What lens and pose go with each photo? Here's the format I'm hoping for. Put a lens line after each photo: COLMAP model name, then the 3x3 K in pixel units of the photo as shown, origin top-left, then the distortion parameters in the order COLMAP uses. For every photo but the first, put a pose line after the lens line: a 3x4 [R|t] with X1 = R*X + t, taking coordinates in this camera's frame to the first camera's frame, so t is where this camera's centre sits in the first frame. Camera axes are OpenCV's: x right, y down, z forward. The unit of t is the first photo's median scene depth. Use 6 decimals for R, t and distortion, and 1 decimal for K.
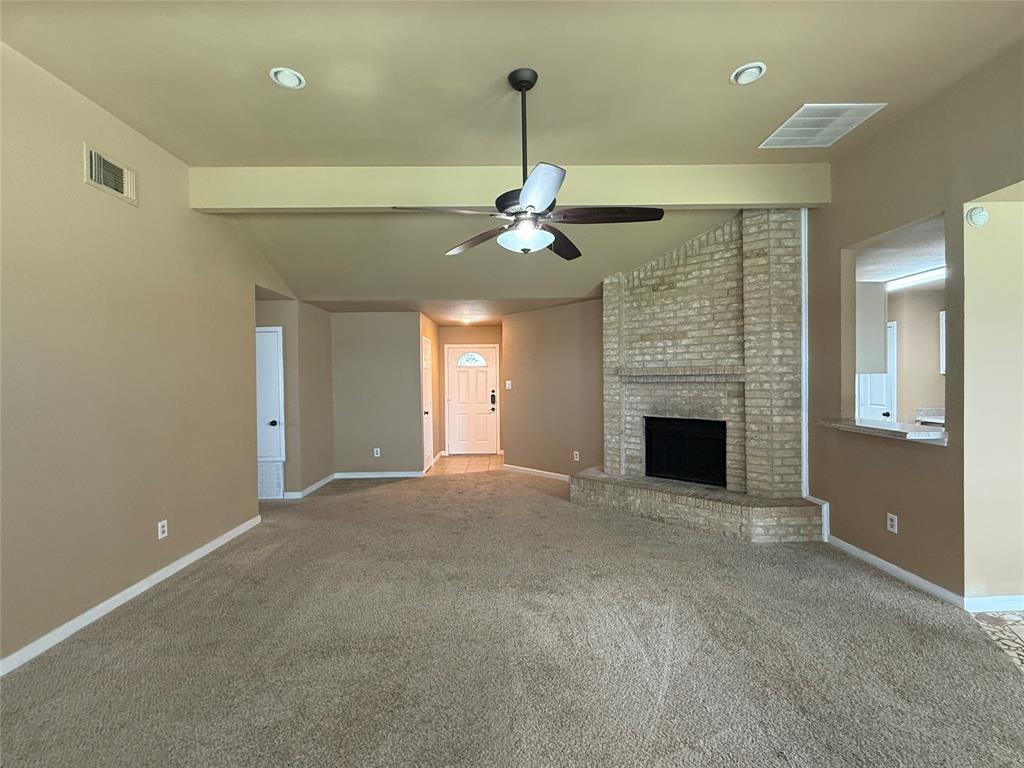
lens RADIAL K [[447.9, 0, 512.4], [0, 447.9, 383.3], [0, 0, 1]] dist [-0.001242, -0.000038]
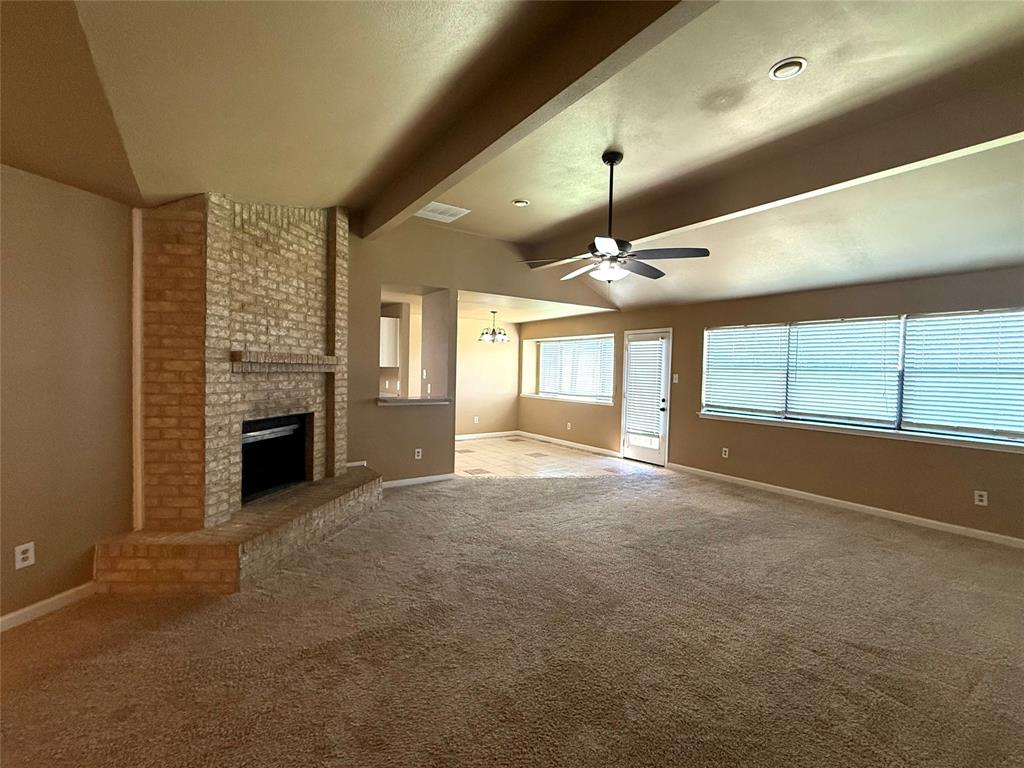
lens RADIAL K [[447.9, 0, 514.5], [0, 447.9, 383.8], [0, 0, 1]] dist [-0.001242, -0.000038]
pose [[-0.533954, -0.026965, 0.845084, -0.537834], [-0.007214, 0.999600, 0.027337, -0.006292], [-0.845483, 0.008500, -0.533935, 1.065641]]
